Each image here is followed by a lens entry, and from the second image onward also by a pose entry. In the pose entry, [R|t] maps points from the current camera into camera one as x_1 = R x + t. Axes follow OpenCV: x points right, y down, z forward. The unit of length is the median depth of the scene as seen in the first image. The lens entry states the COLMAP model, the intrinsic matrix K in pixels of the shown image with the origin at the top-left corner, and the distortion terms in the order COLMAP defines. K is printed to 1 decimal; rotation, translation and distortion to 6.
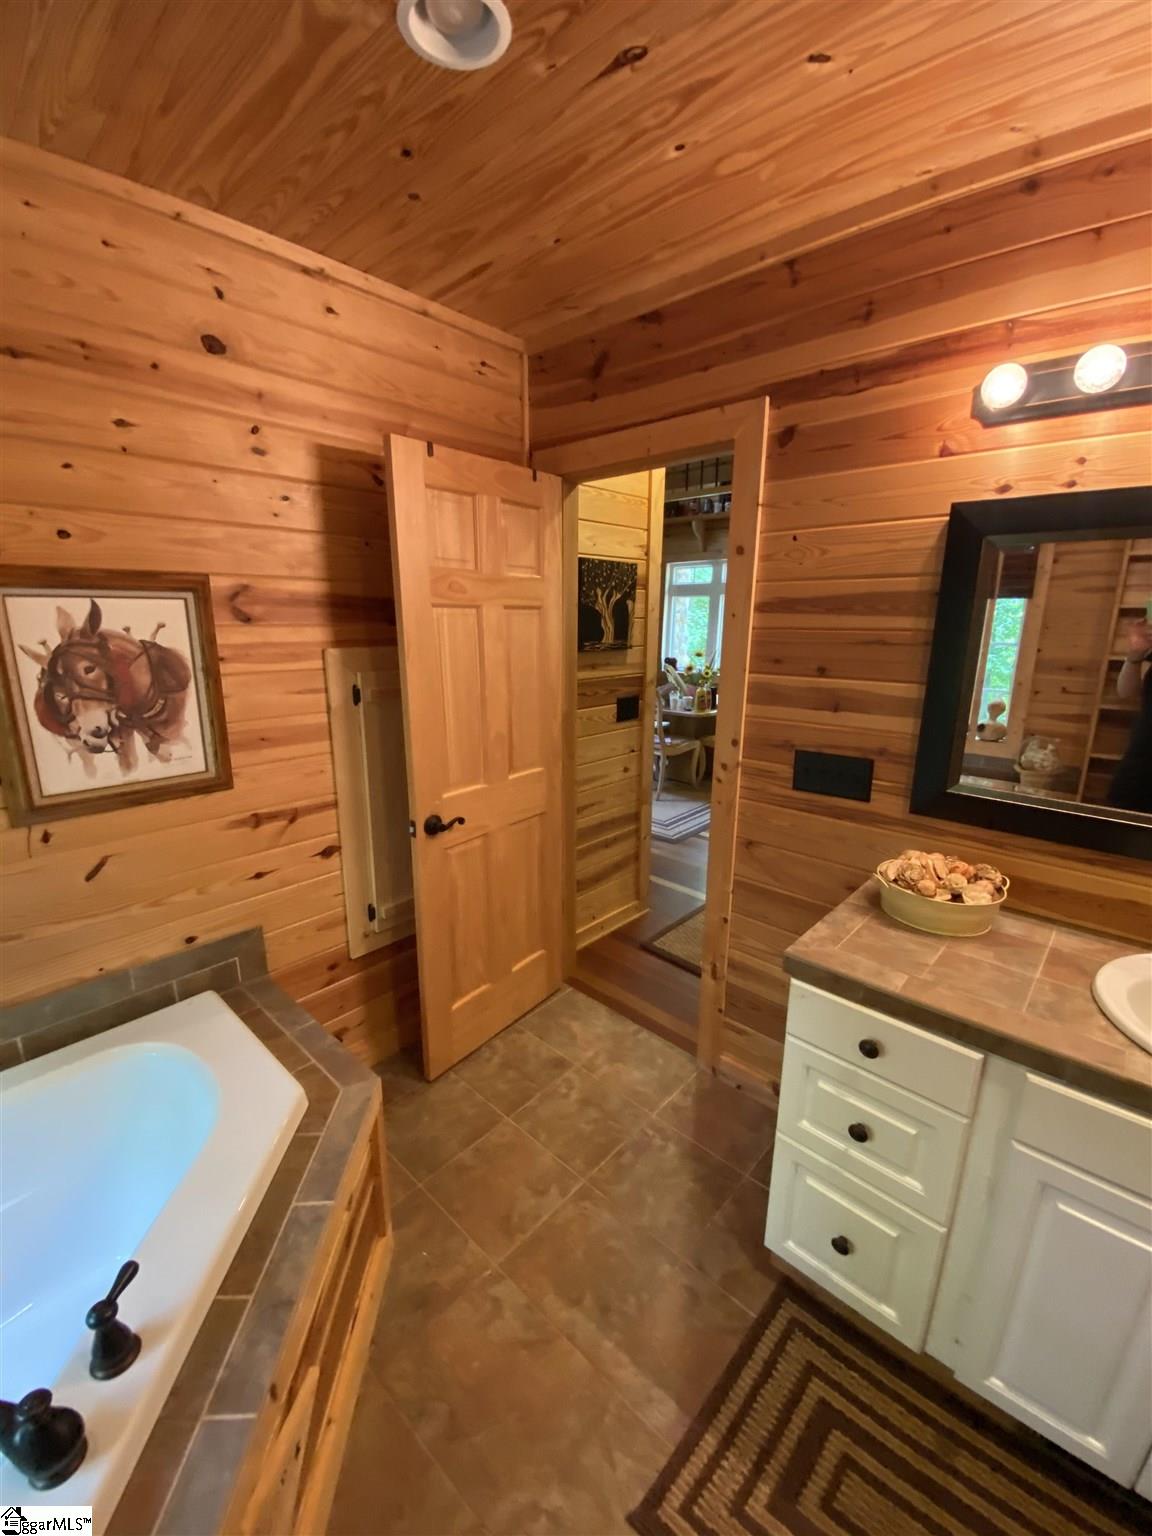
lens RADIAL K [[620.6, 0, 576.0], [0, 620.6, 768.0], [0, 0, 1]] dist [0.000192, -0.012770]
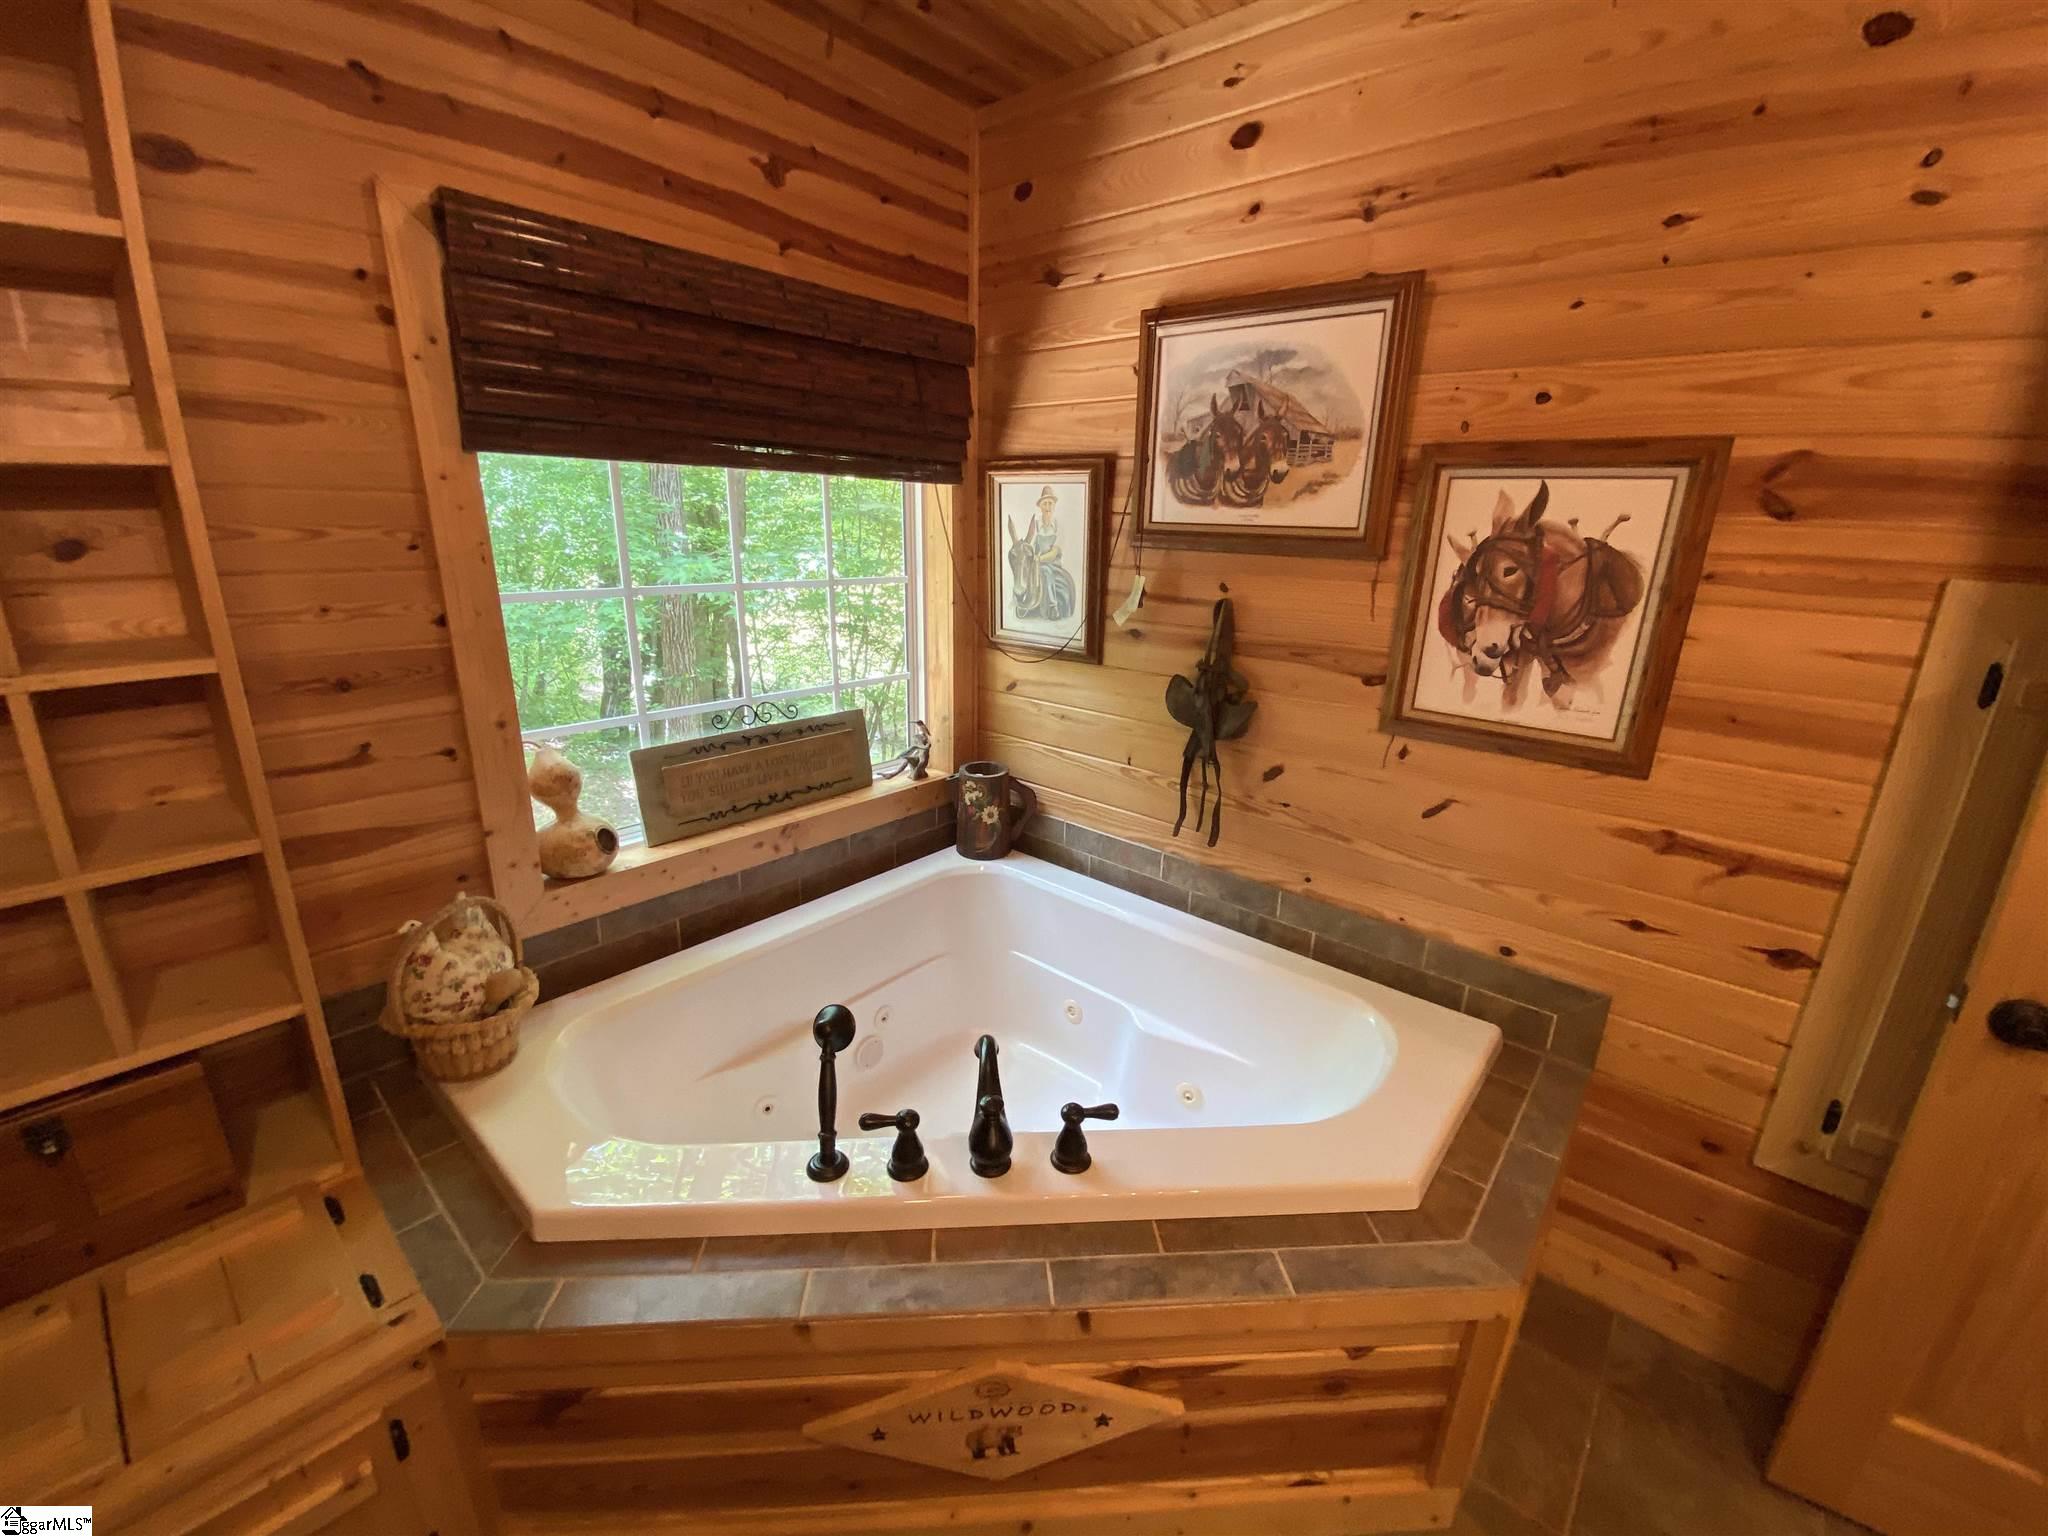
lens RADIAL K [[827.4, 0, 1024.0], [0, 827.4, 768.0], [0, 0, 1]] dist [0.000192, -0.012770]
pose [[0.020004, 0.285785, -0.958085, 0.271325], [-0.259868, 0.926827, 0.271036, -0.046363], [0.965437, 0.243553, 0.092807, 0.331764]]
